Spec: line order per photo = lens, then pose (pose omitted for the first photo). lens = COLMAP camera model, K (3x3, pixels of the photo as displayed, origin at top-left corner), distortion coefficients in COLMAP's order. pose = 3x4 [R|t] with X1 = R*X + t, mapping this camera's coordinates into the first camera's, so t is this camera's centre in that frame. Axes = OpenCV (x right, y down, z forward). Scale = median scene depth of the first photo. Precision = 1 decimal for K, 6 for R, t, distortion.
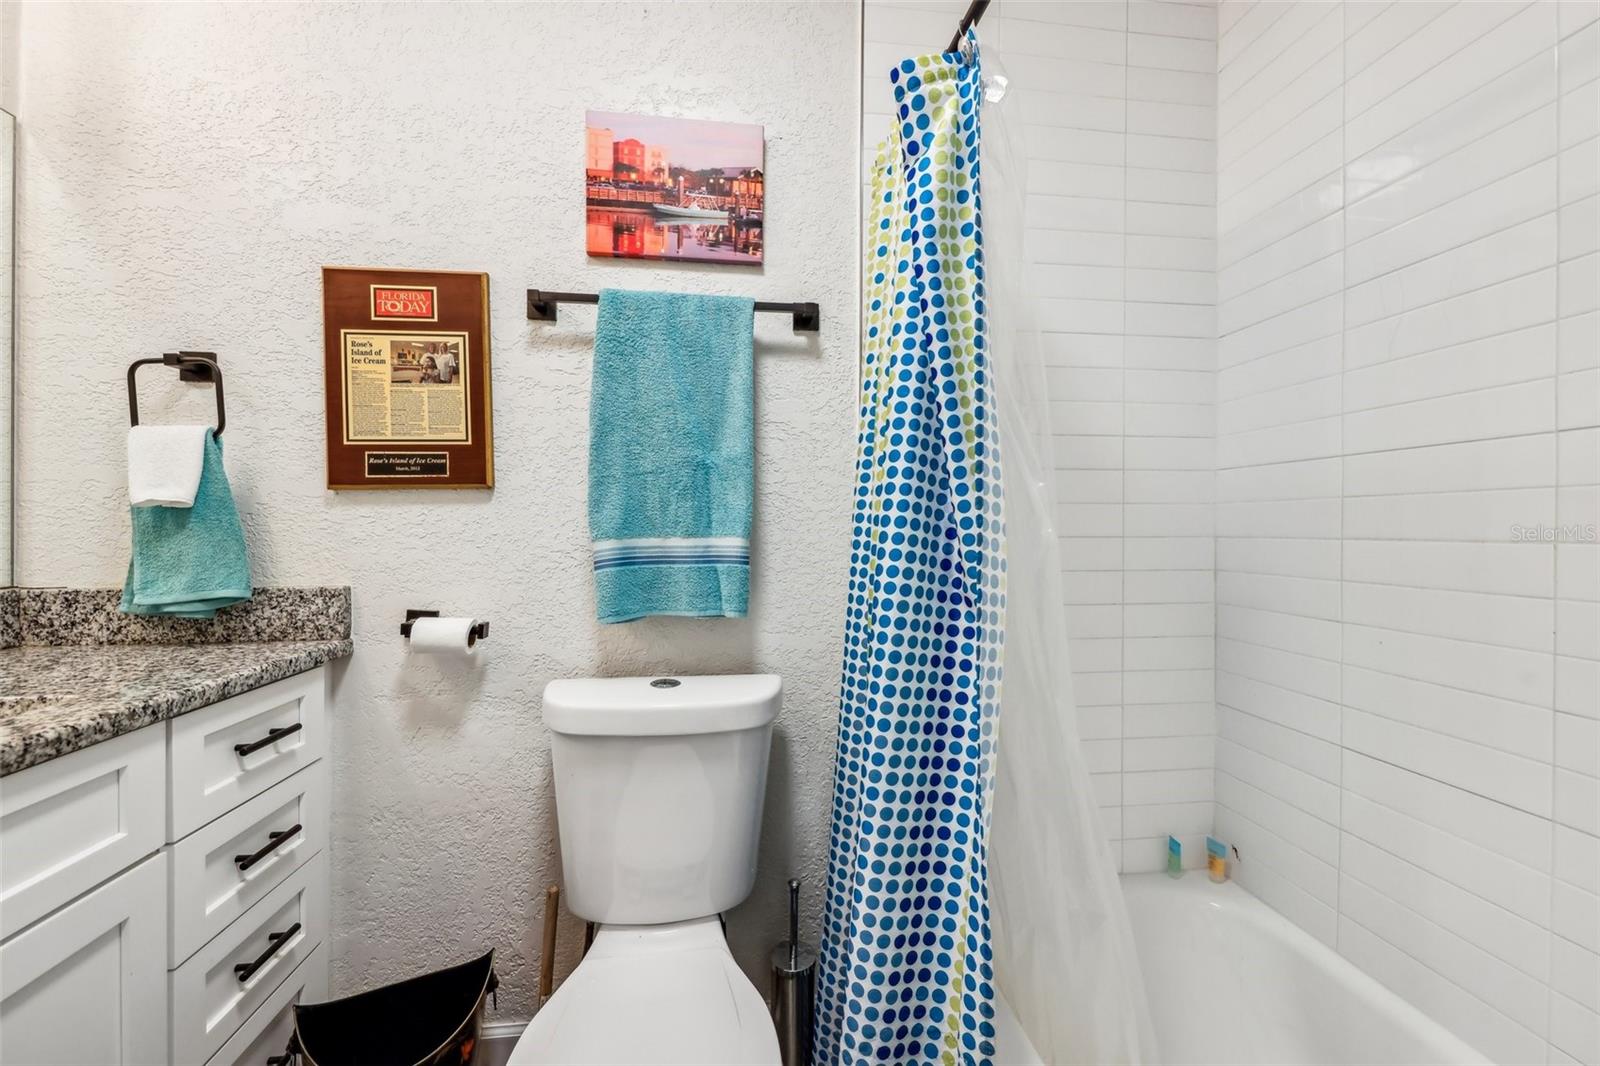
lens RADIAL K [[639.8, 0, 800.0], [0, 639.8, 533.0], [0, 0, 1]] dist [-0.000281, -0.000344]
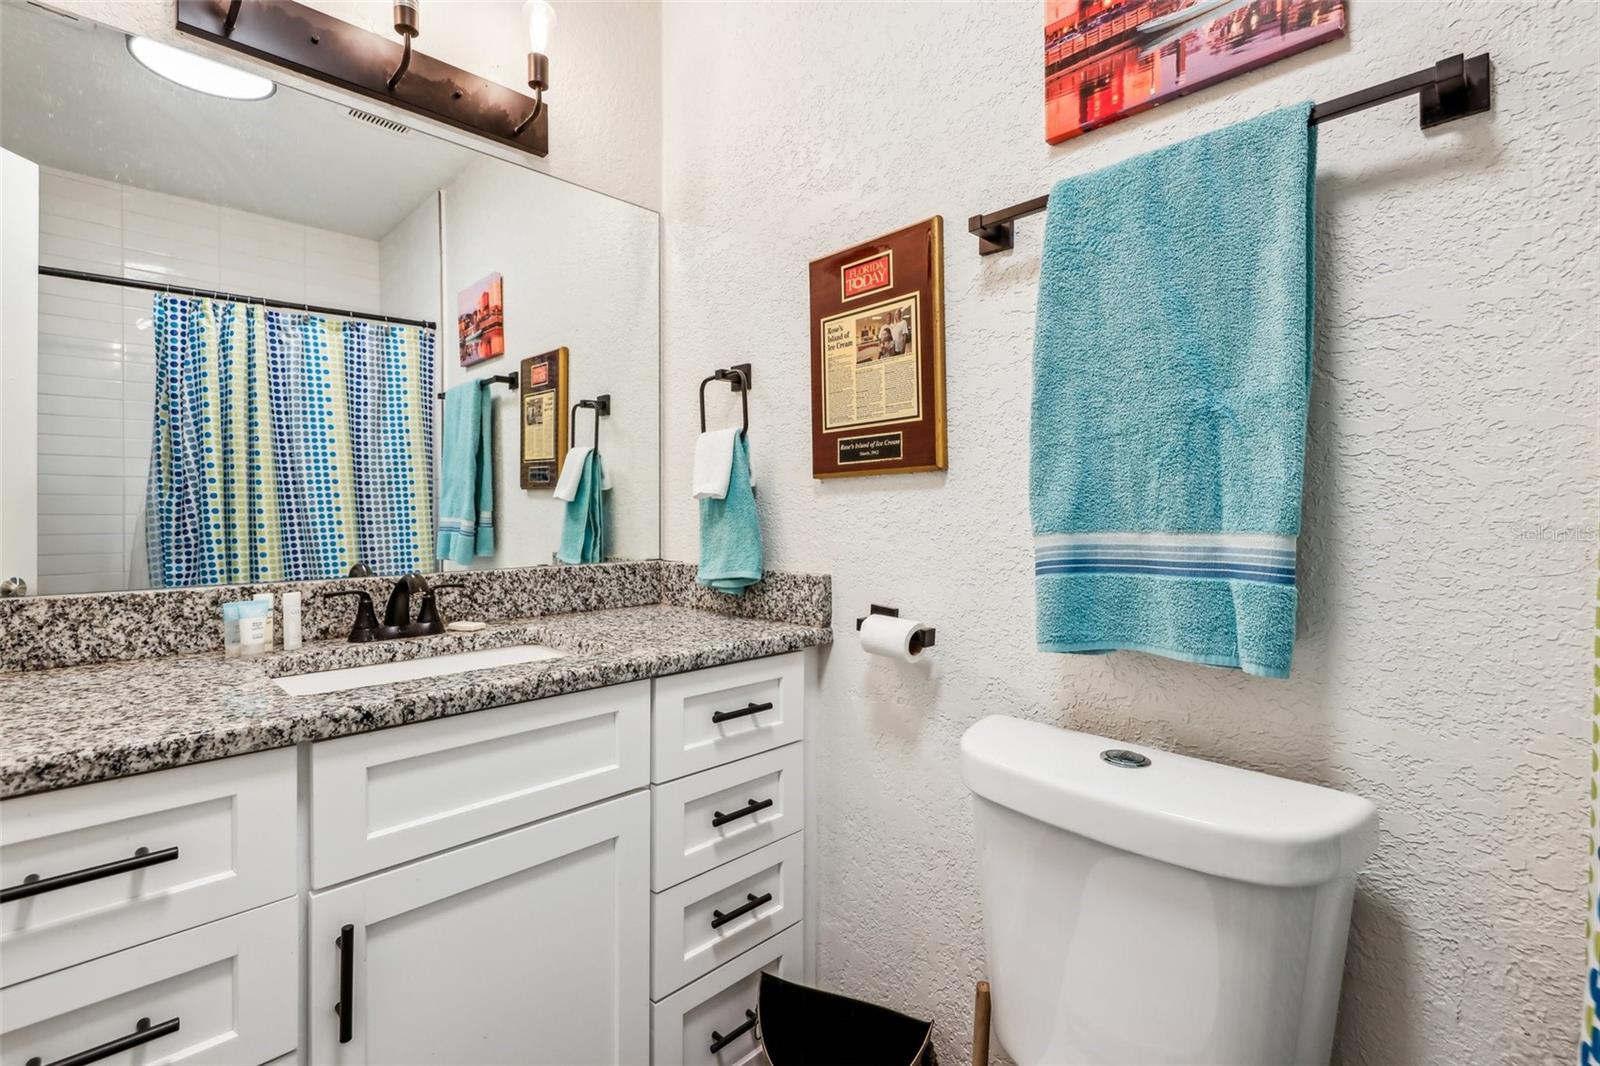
lens RADIAL K [[719.0, 0, 801.6], [0, 719.0, 518.9], [0, 0, 1]] dist [0.014155, -0.008343]
pose [[0.606294, 0.004808, -0.795226, 0.162197], [-0.008694, 0.999962, -0.000583, -0.003242], [0.795193, 0.007268, 0.606313, 0.285800]]
